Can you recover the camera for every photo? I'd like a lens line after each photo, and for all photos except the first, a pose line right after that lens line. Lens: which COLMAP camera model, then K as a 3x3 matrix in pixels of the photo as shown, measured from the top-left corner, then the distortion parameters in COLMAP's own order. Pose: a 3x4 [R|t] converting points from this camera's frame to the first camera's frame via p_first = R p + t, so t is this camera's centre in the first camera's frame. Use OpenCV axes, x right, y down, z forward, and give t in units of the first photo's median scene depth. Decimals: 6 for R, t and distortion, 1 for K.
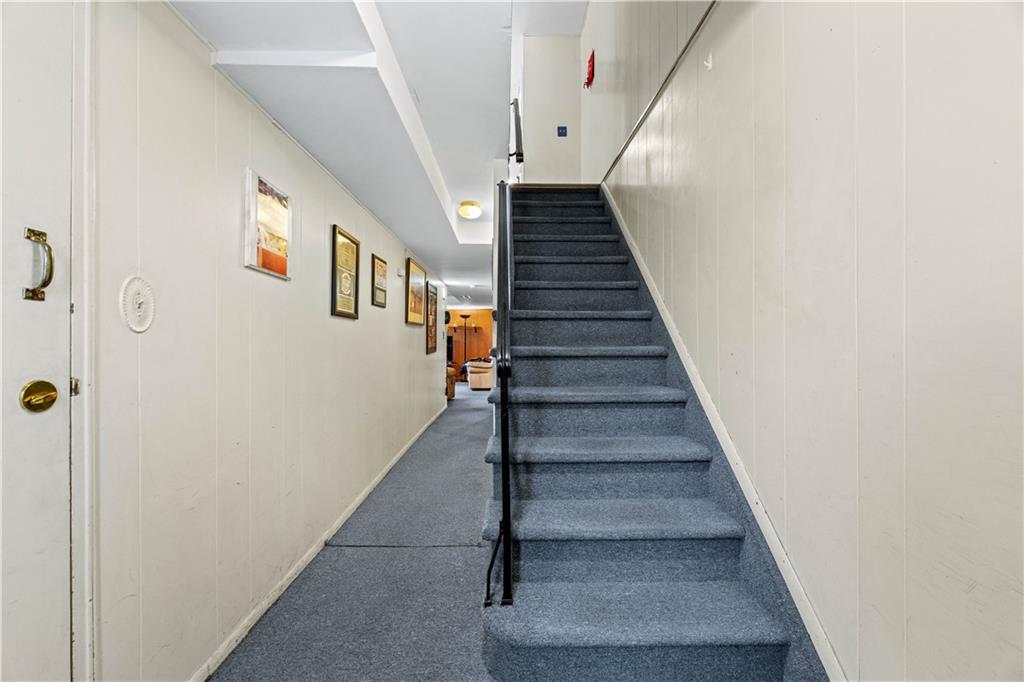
lens RADIAL K [[389.8, 0, 511.2], [0, 389.8, 344.9], [0, 0, 1]] dist [-0.000927, -0.000112]
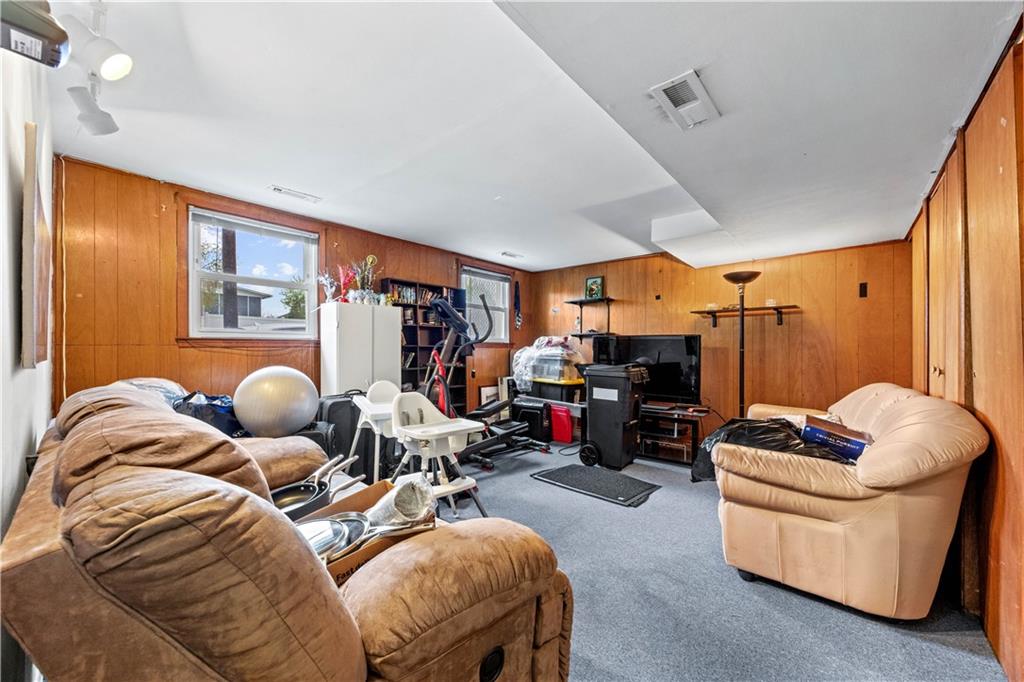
lens RADIAL K [[389.8, 0, 511.2], [0, 389.8, 344.9], [0, 0, 1]] dist [-0.000927, -0.000112]
pose [[0.749304, -0.001538, -0.662225, -0.041275], [0.002617, 0.999996, 0.000638, -0.013406], [0.662221, -0.002211, 0.749305, 0.596131]]
